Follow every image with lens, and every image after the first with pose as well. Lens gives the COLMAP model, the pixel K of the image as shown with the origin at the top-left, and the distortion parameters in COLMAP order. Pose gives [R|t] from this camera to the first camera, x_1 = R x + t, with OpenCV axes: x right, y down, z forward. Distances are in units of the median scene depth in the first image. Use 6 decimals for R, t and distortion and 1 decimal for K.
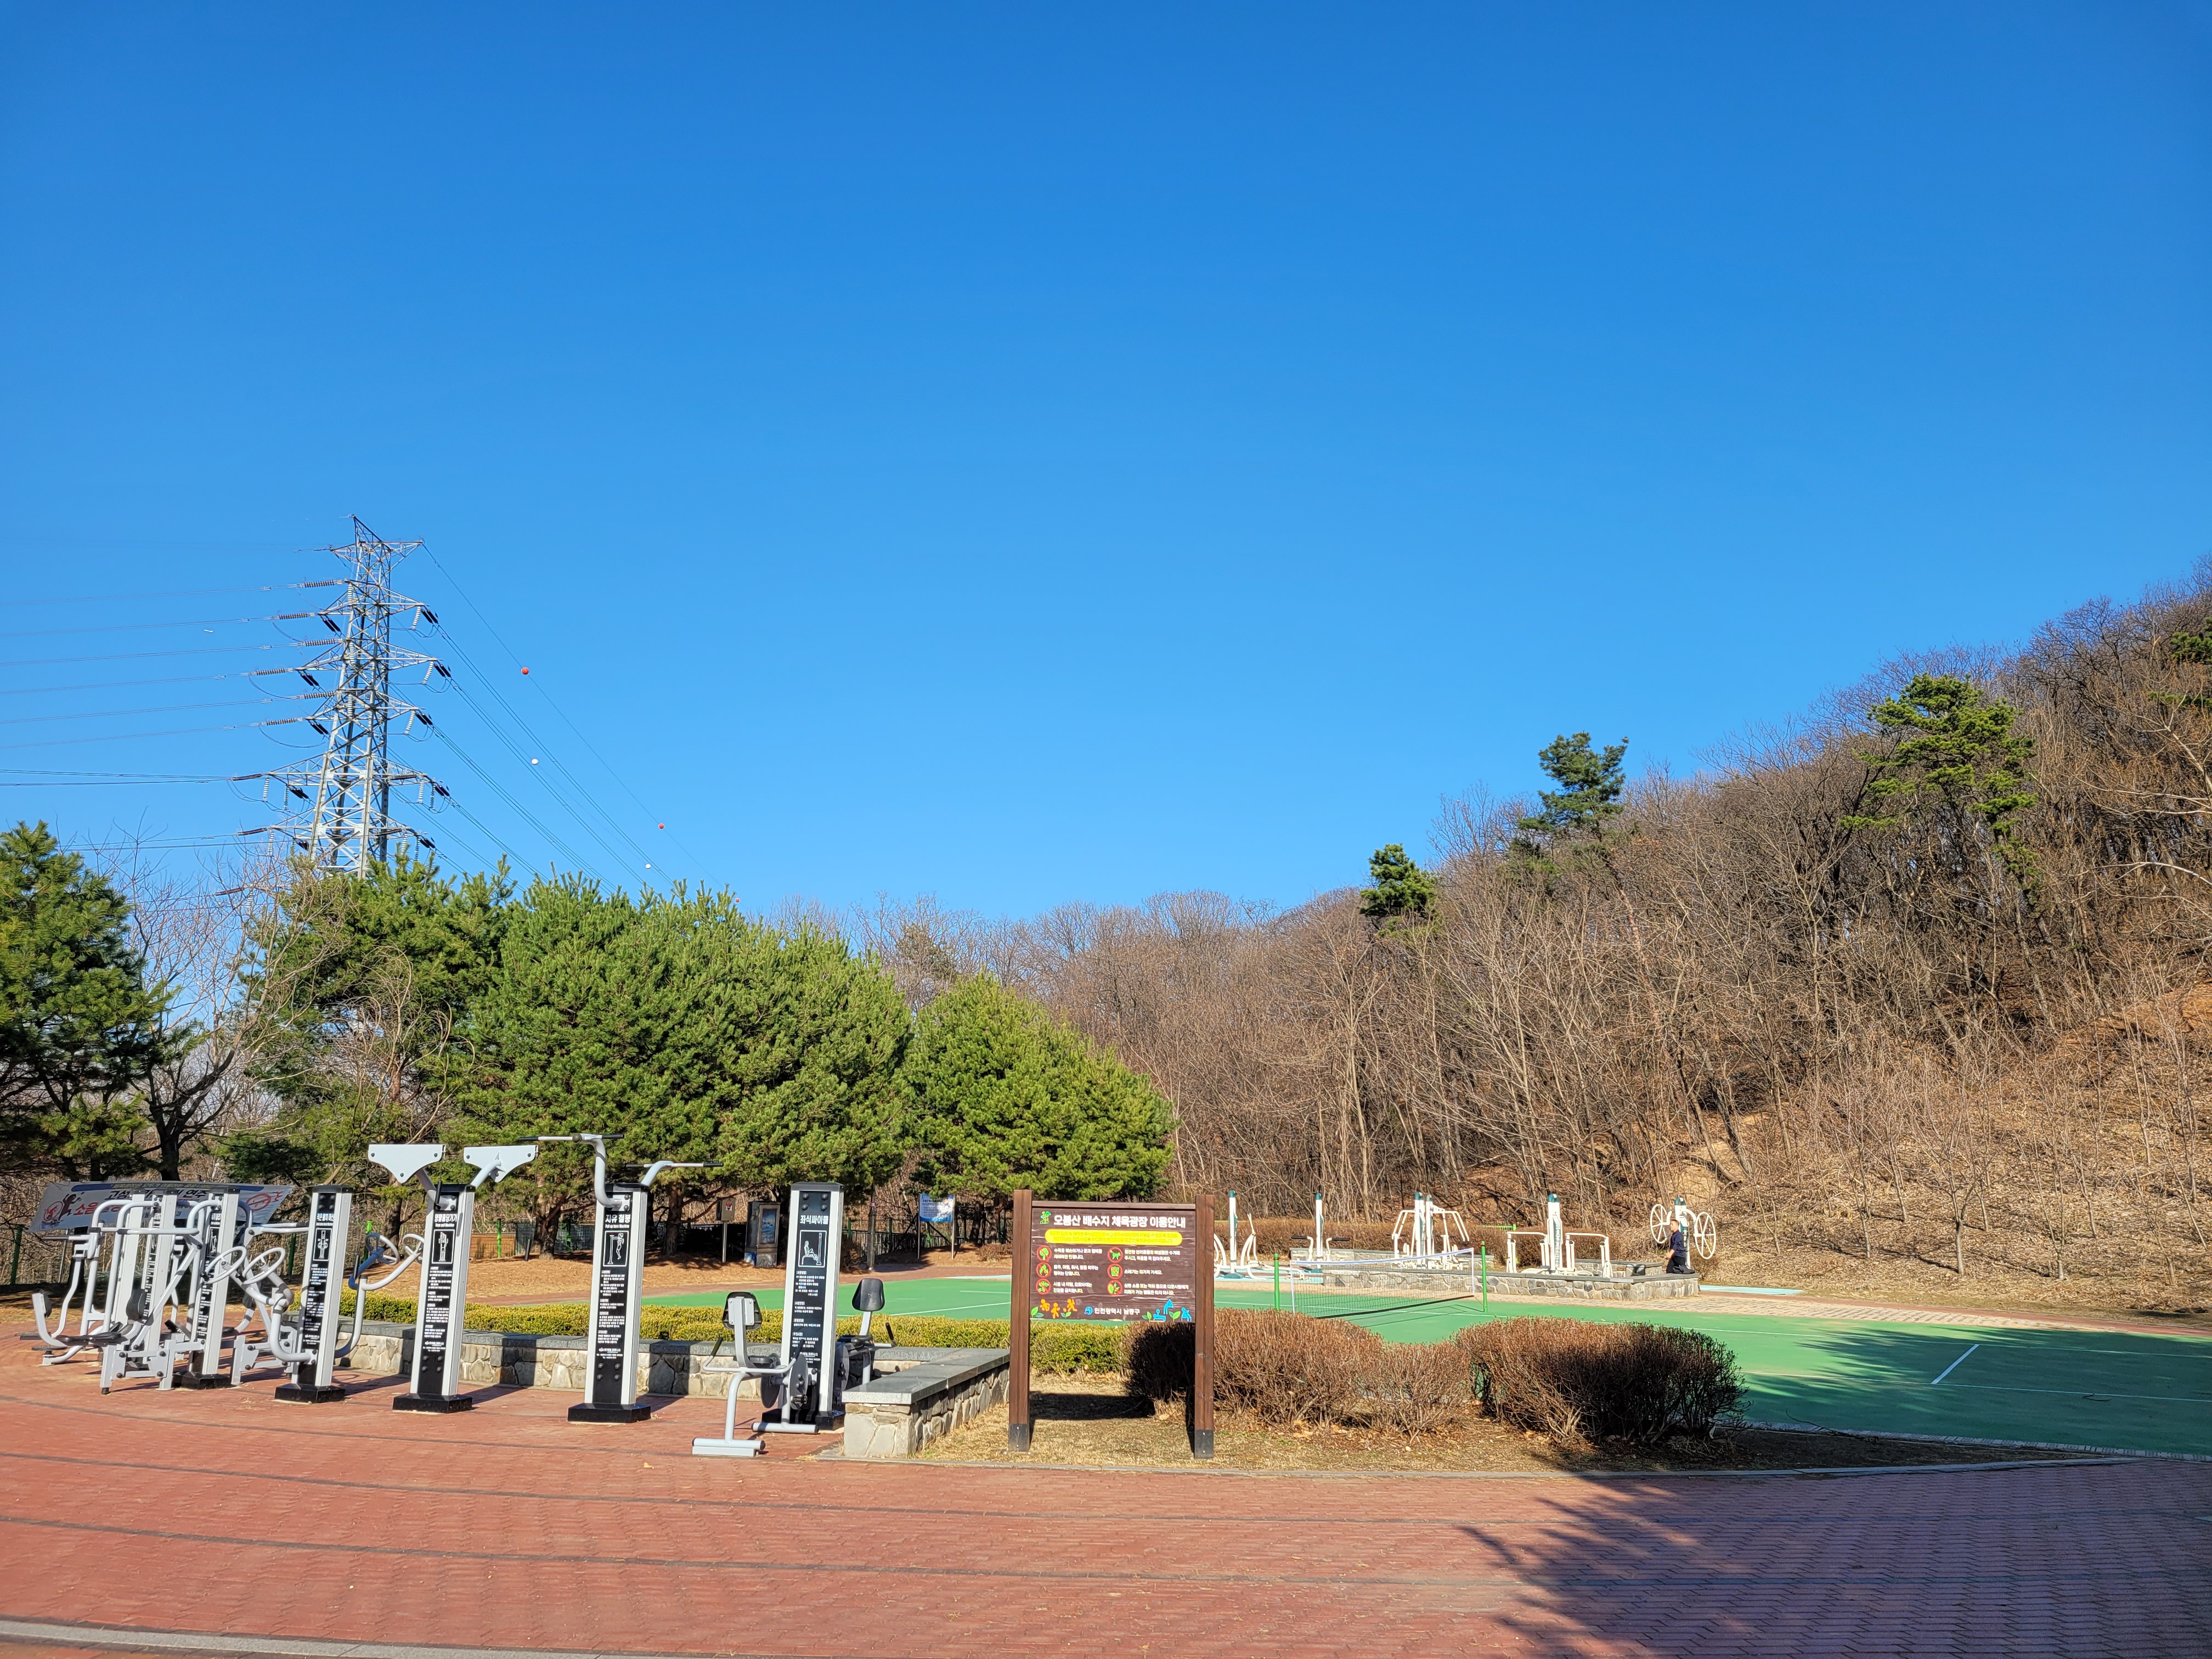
lens RADIAL K [[1679.4, 0, 1102.4], [0, 1679.4, 850.4], [0, 0, 1]] dist [0.050523, -0.020117]
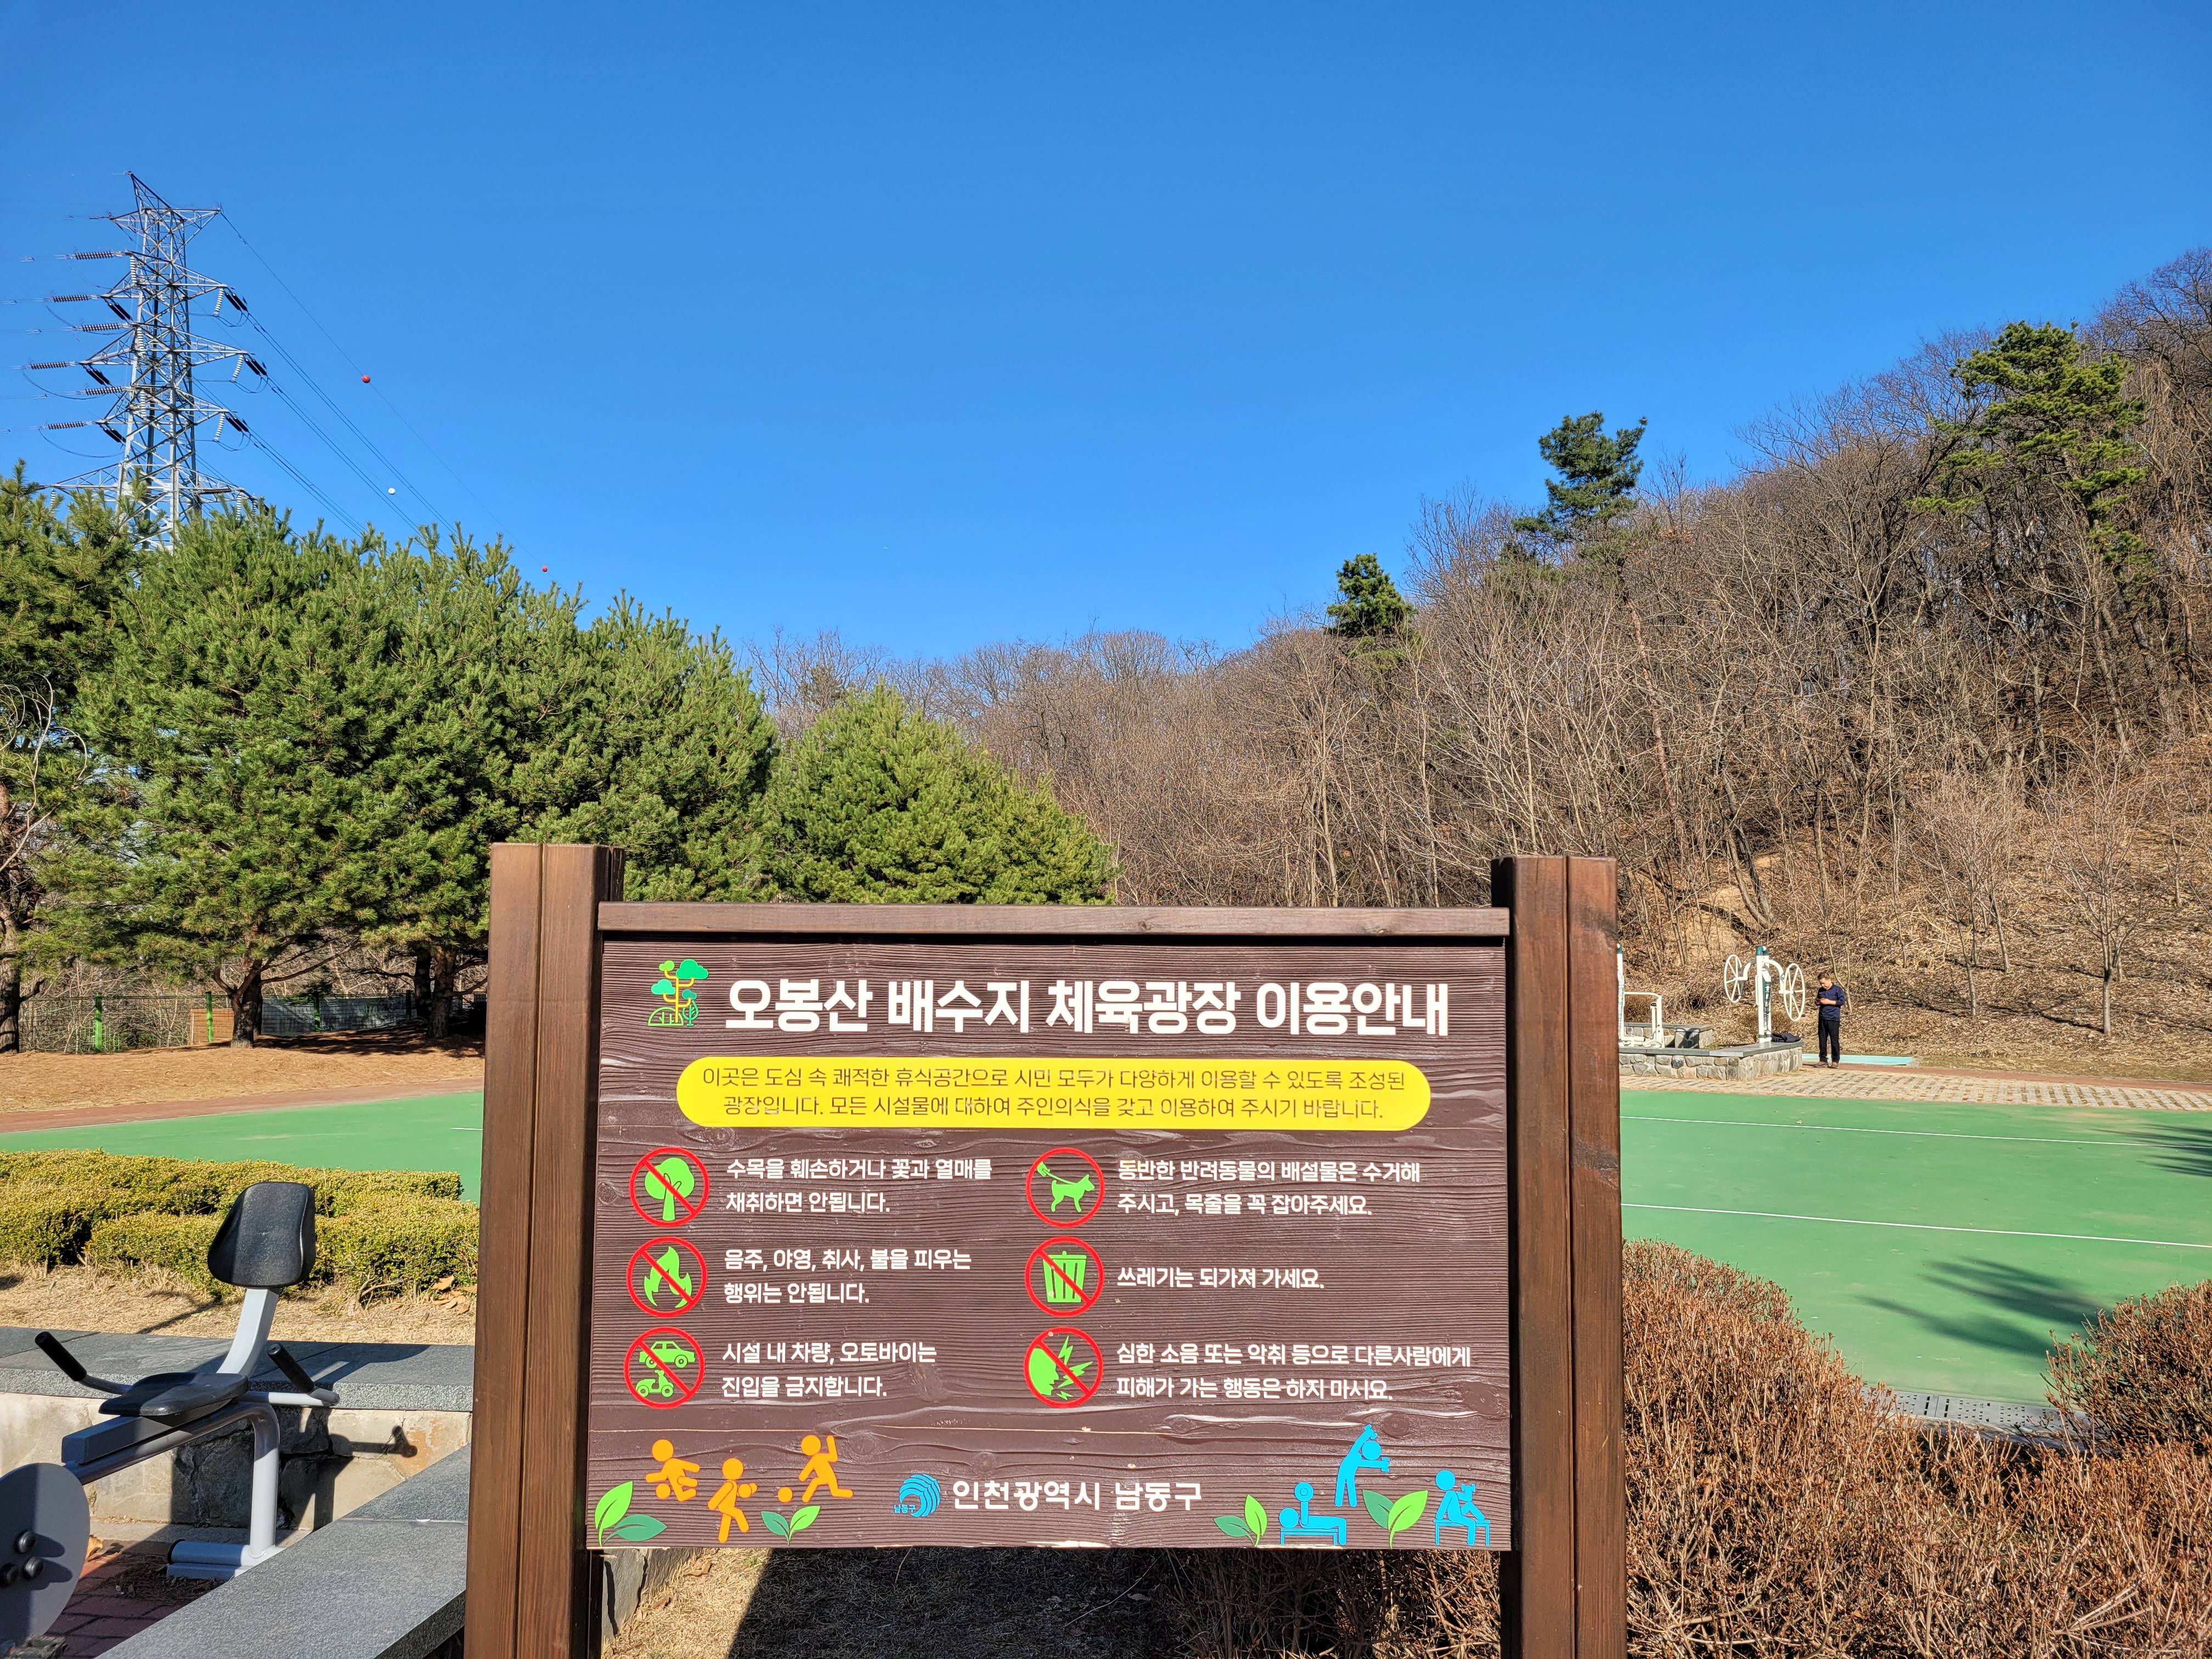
lens RADIAL K [[1679.4, 0, 1108.5], [0, 1679.4, 830.3], [0, 0, 1]] dist [0.050523, -0.020117]
pose [[0.998906, -0.008915, 0.045916, 0.001192], [0.003108, 0.992151, 0.125007, 0.049153], [-0.046670, -0.124728, 0.991093, 0.226205]]
